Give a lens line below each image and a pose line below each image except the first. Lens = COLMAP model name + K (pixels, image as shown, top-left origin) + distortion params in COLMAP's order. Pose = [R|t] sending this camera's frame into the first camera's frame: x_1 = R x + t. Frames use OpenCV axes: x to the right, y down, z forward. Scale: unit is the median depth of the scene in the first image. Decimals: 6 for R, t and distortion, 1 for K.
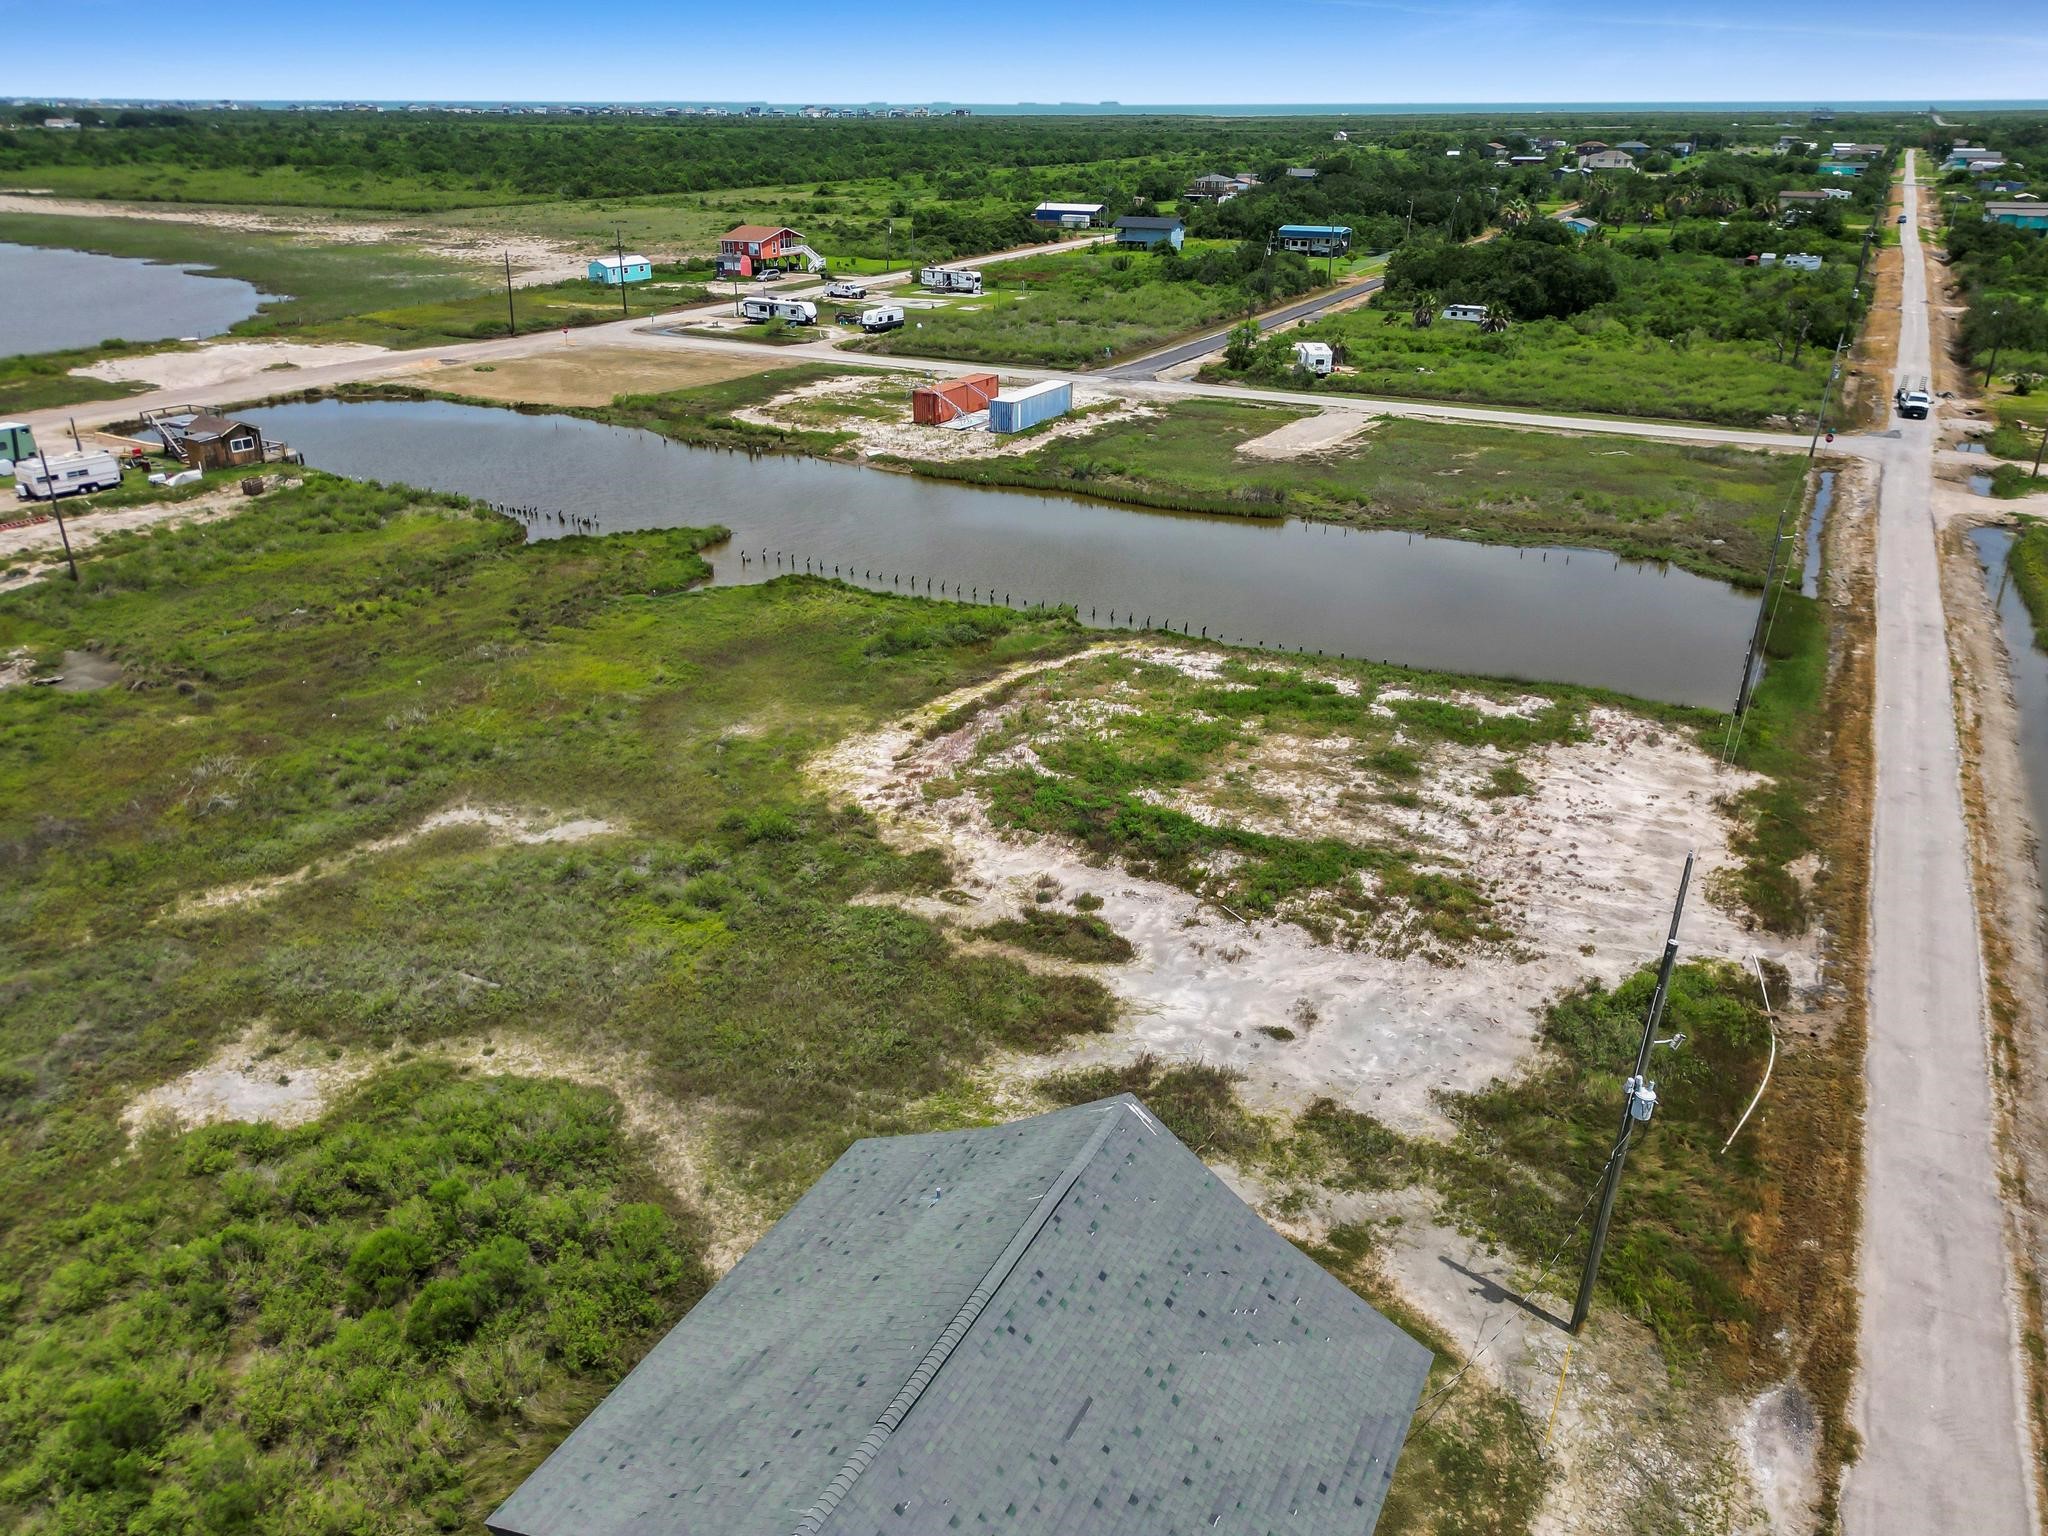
lens RADIAL K [[1461.6, 0, 1012.9], [0, 1461.6, 765.1], [0, 0, 1]] dist [0.083789, -0.078105]
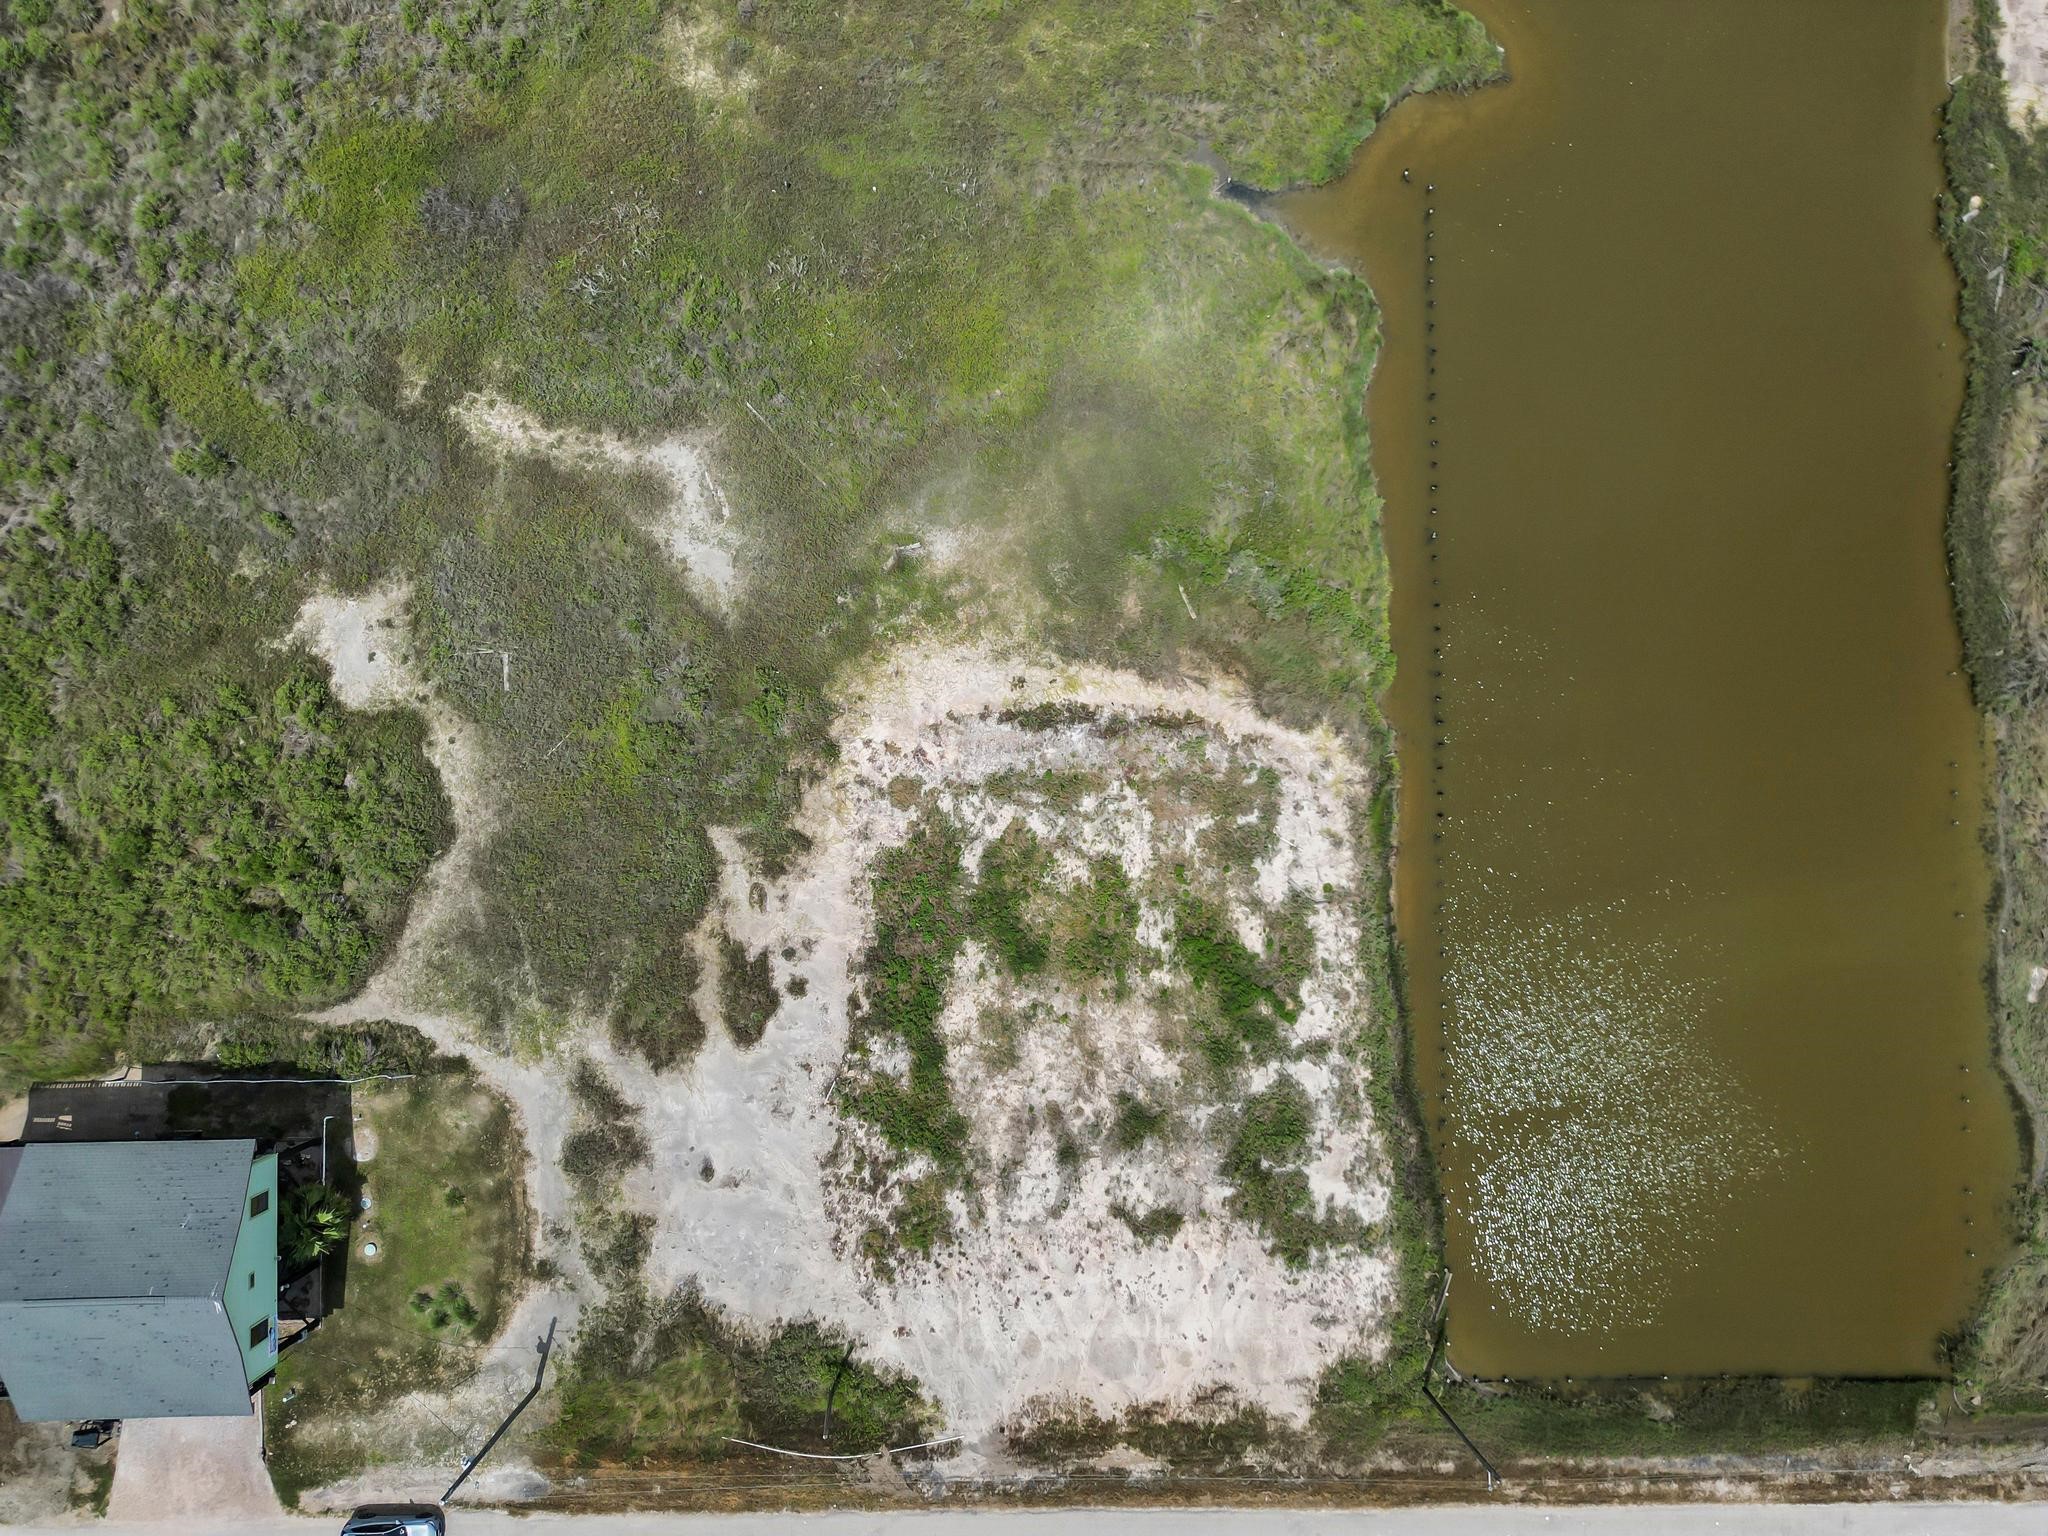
lens RADIAL K [[1435.8, 0, 1018.4], [0, 1435.8, 767.4], [0, 0, 1]] dist [0.076818, -0.073487]
pose [[0.489150, 0.871167, -0.042436, 0.028776], [-0.340544, 0.235550, 0.910245, -1.121156], [0.802971, -0.430795, 0.411890, 0.652014]]
